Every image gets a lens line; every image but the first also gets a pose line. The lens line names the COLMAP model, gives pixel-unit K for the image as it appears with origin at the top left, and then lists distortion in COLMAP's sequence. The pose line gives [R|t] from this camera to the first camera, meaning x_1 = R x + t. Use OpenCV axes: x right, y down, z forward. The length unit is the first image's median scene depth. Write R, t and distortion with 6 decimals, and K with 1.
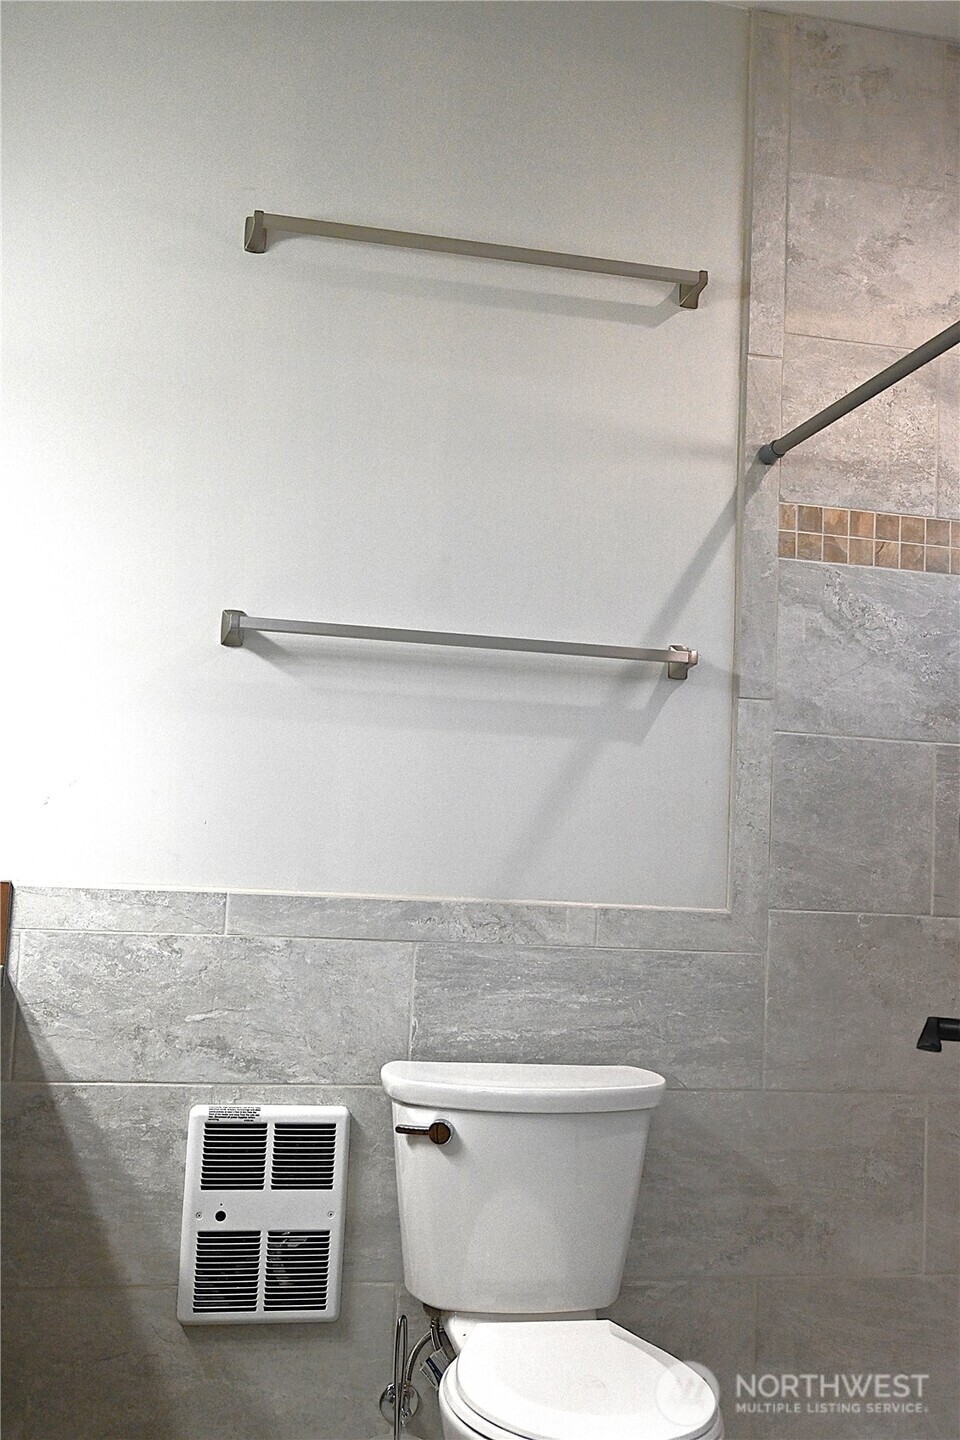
lens RADIAL K [[1458.7, 0, 480.0], [0, 1458.7, 720.0], [0, 0, 1]] dist [-0.002533, -0.010088]
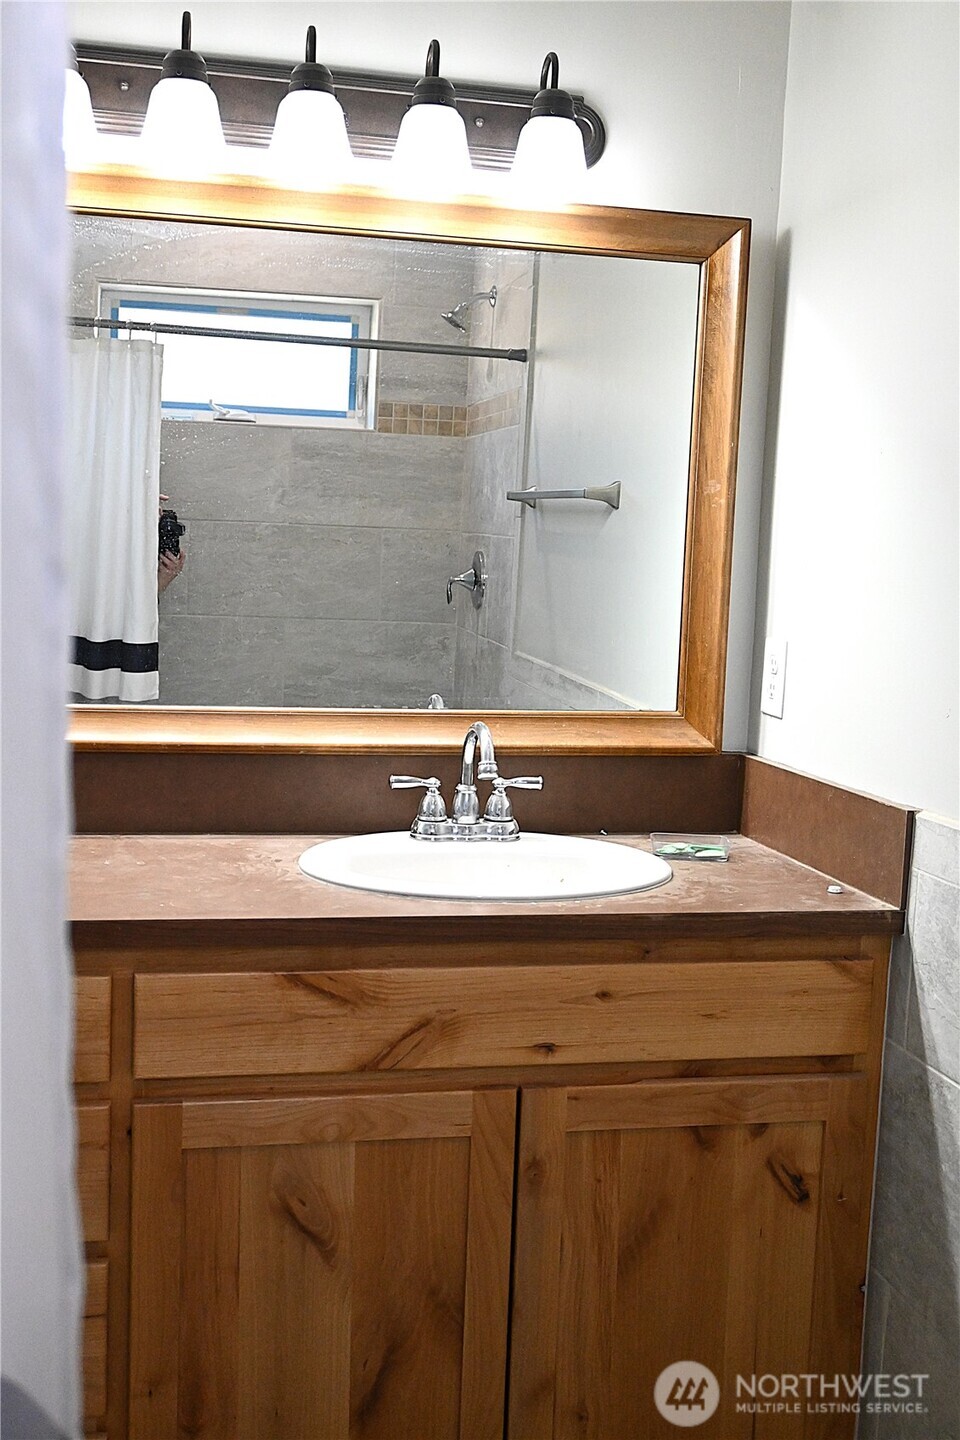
lens RADIAL K [[1458.7, 0, 480.0], [0, 1458.7, 720.0], [0, 0, 1]] dist [-0.002533, -0.010088]
pose [[-0.024562, 0.062044, -0.997771, 0.187461], [0.046404, 0.997067, 0.060858, -0.000041], [0.998621, -0.044806, -0.027369, 0.296043]]
